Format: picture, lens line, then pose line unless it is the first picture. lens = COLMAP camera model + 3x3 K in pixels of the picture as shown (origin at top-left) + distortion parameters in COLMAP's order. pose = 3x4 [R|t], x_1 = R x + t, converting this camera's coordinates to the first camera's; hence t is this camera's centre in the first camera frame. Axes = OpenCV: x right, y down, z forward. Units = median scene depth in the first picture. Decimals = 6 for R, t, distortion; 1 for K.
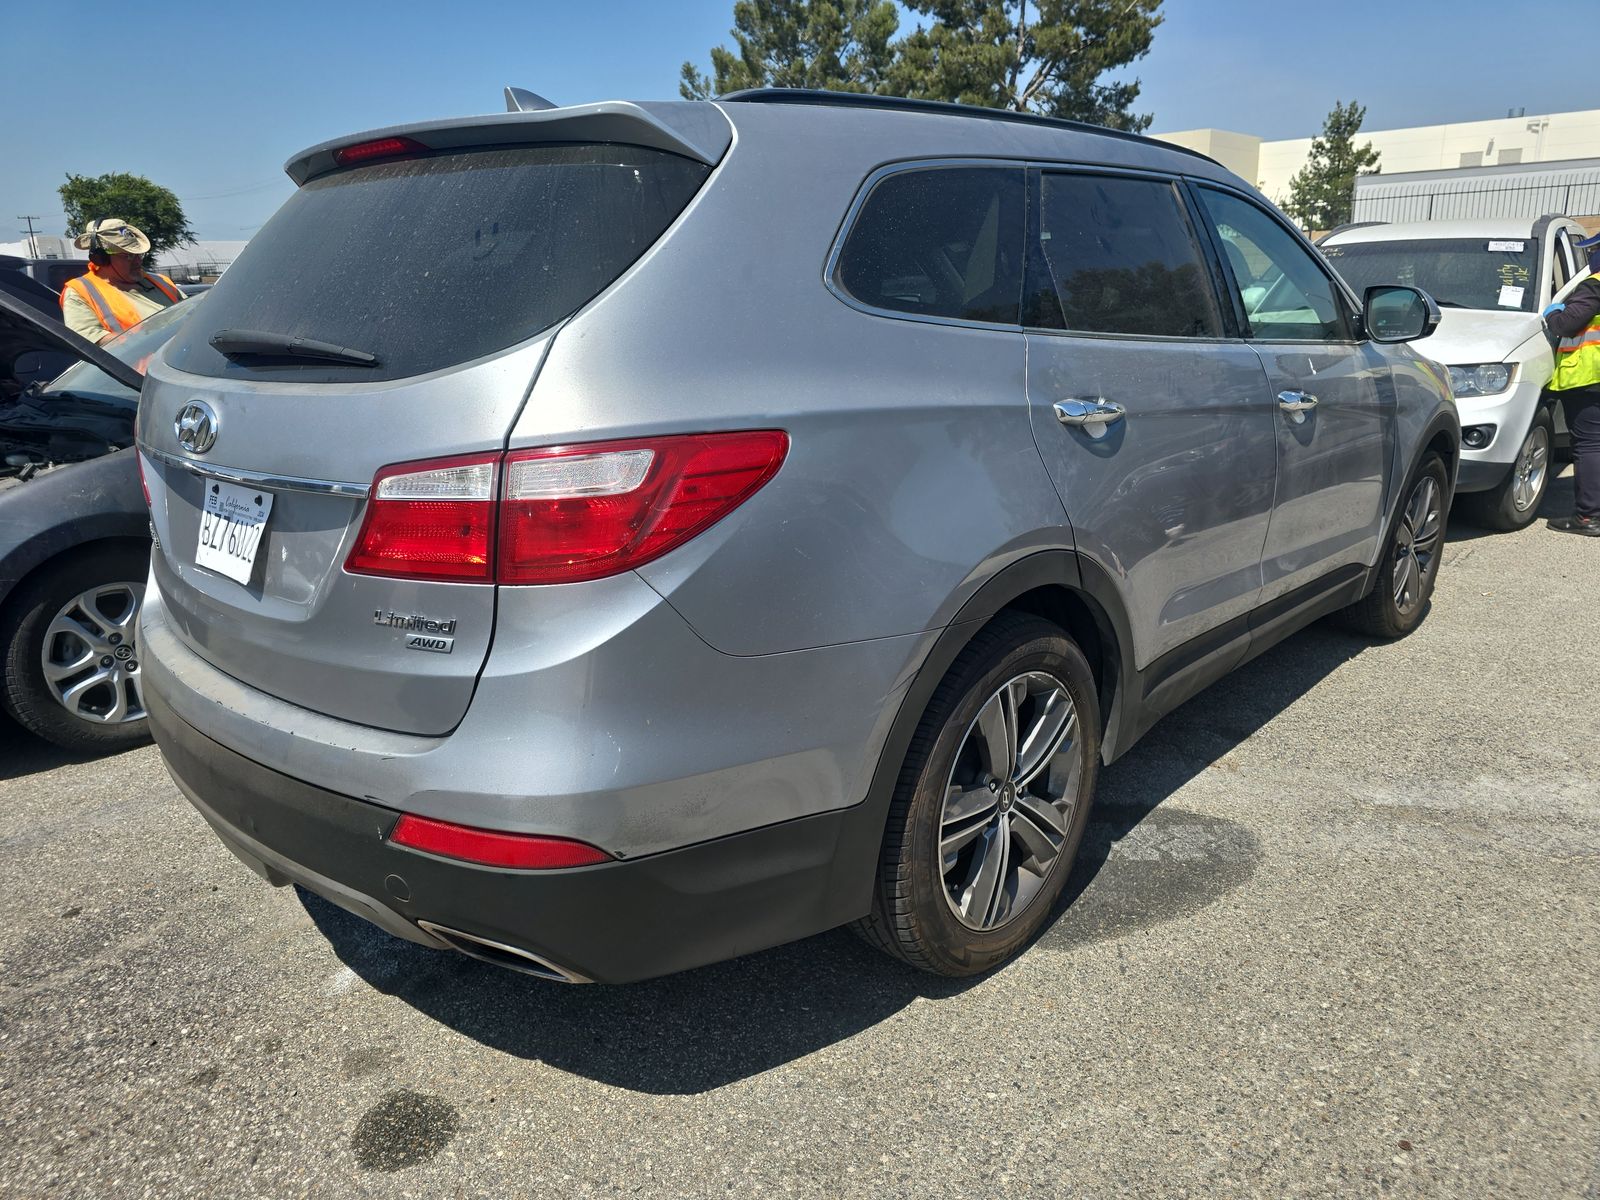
lens RADIAL K [[1121.7, 0, 800.0], [0, 1121.7, 600.0], [0, 0, 1]] dist [0.006456, 0.007967]
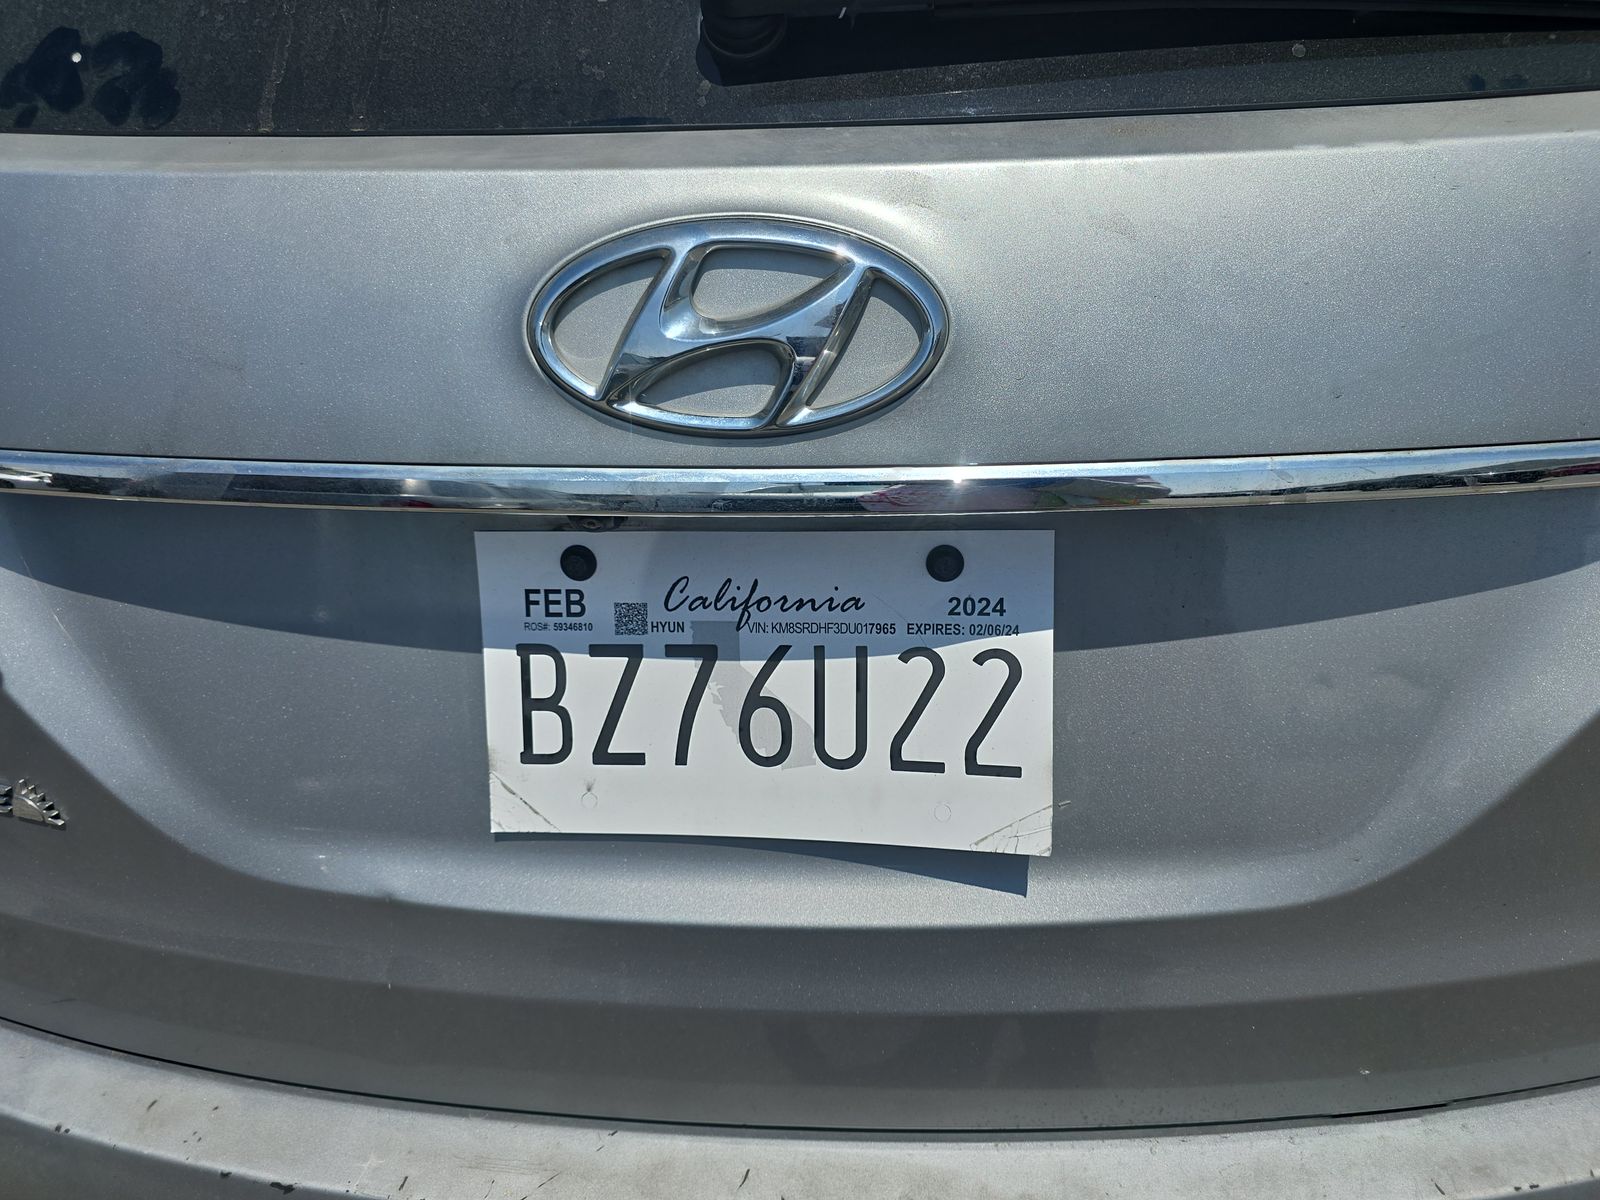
lens RADIAL K [[1096.4, 0, 800.0], [0, 1096.4, 600.0], [0, 0, 1]] dist [-0.002413, -0.003257]
pose [[0.777391, -0.263261, 0.571276, -0.559548], [0.183954, 0.963650, 0.193754, -0.116318], [-0.601518, -0.045534, 0.797561, 0.663879]]
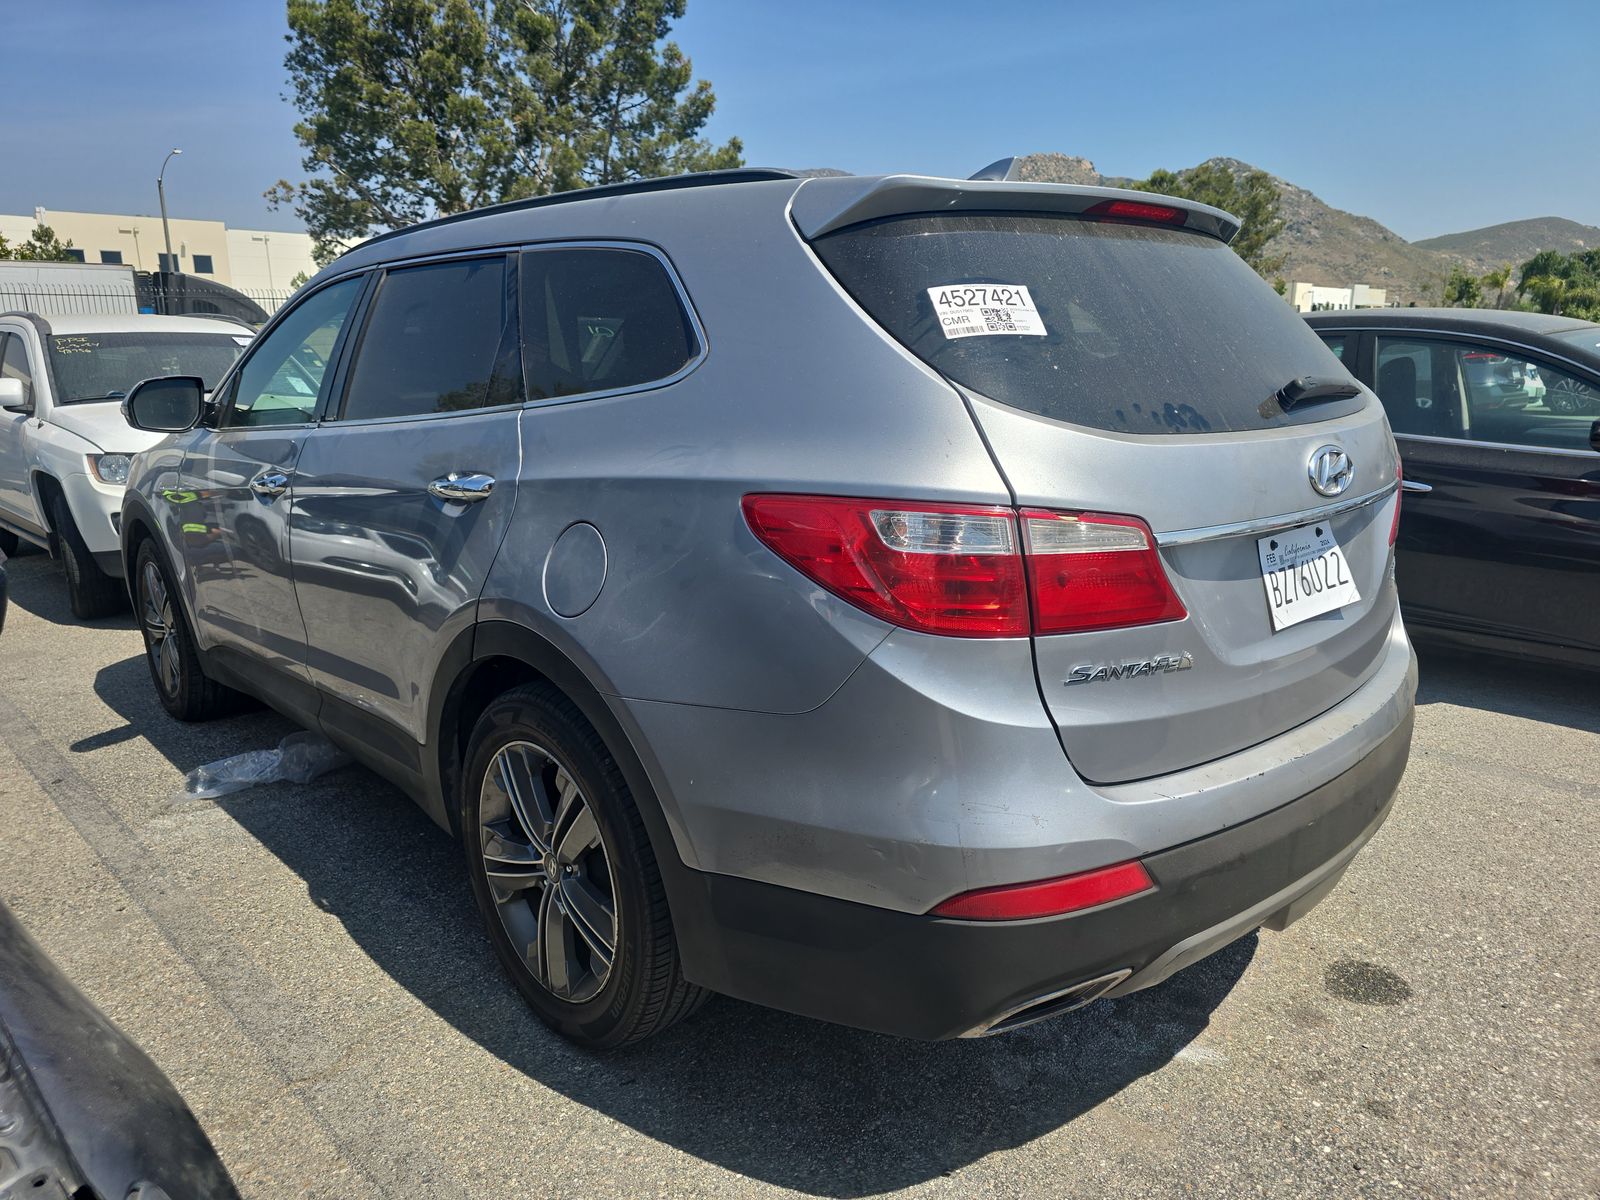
lens RADIAL K [[1100.4, 0, 800.0], [0, 1100.4, 600.0], [0, 0, 1]] dist [0.026138, -0.008456]
pose [[0.062019, -0.198982, 0.978039, -1.304656], [0.282579, 0.943331, 0.174002, -0.294036], [-0.957237, 0.265582, 0.114733, 1.140999]]
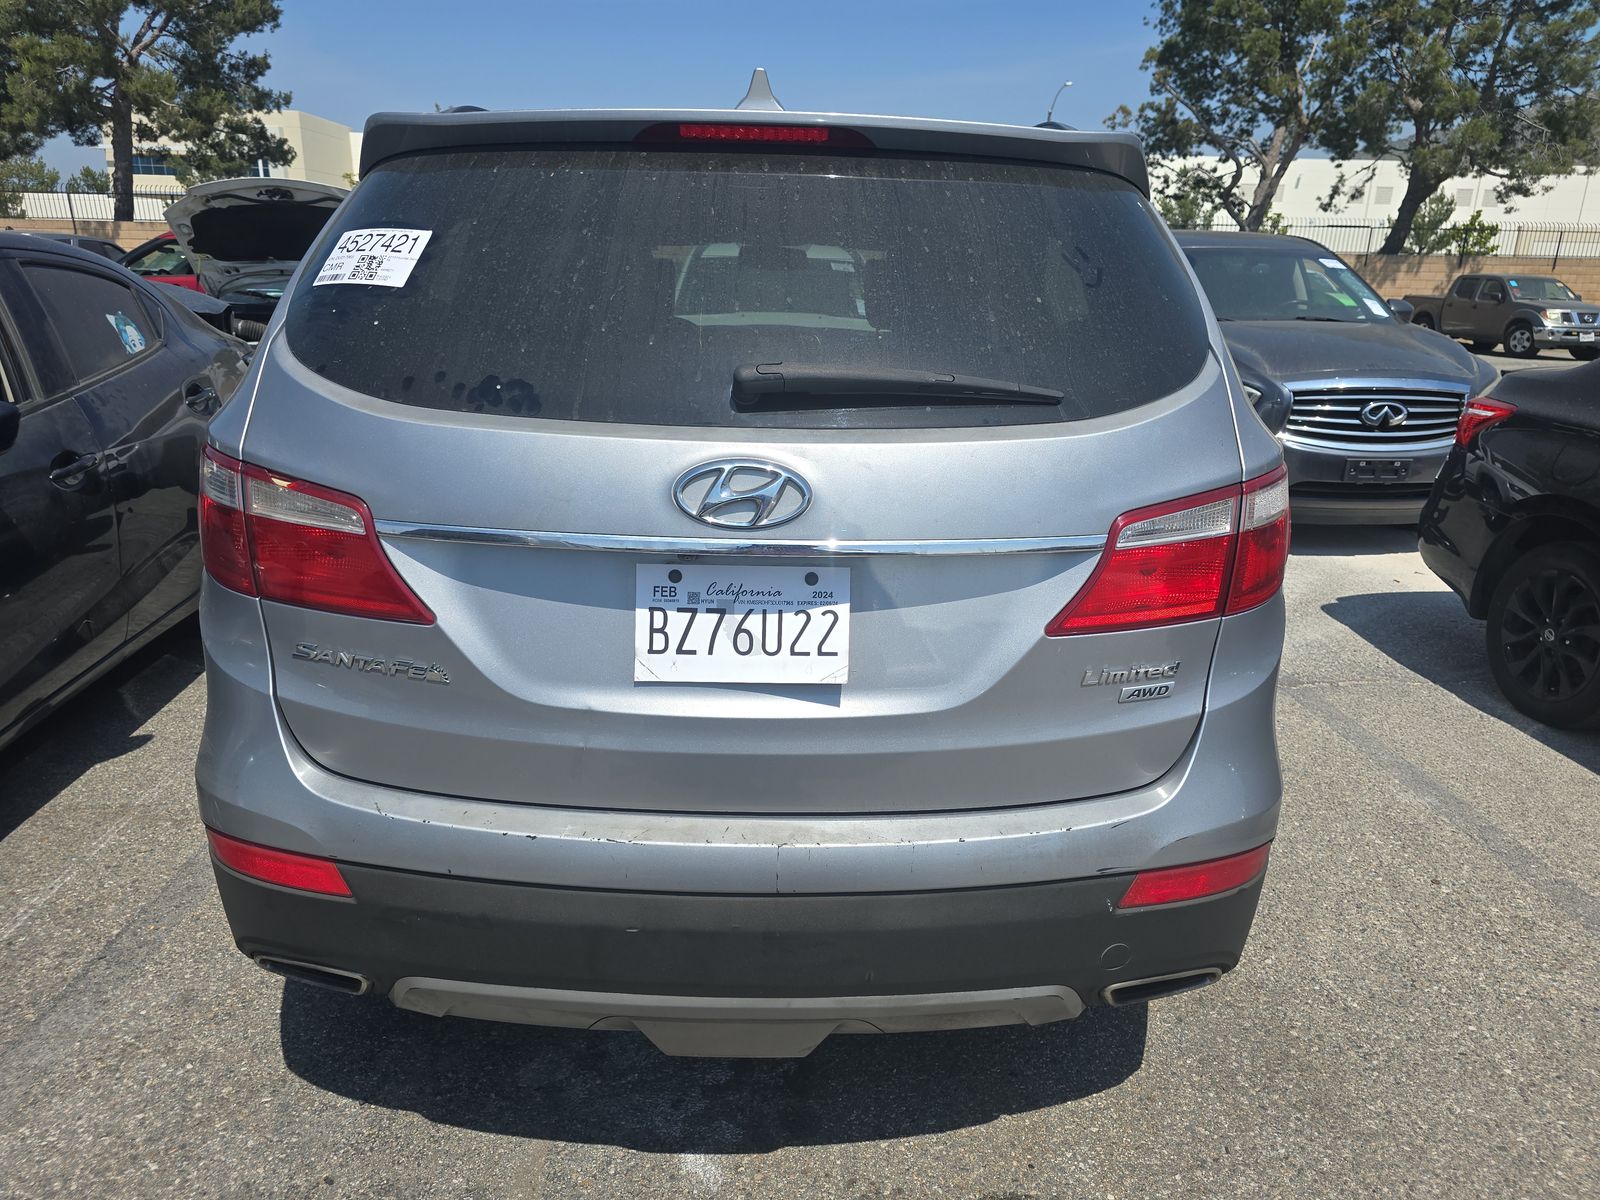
lens RADIAL K [[1103.7, 0, 800.0], [0, 1103.7, 600.0], [0, 0, 1]] dist [0.005648, -0.001183]
pose [[0.724769, -0.160435, 0.670053, -0.837477], [0.149966, 0.985929, 0.073855, -0.109608], [-0.672473, 0.046957, 0.738630, 0.362209]]
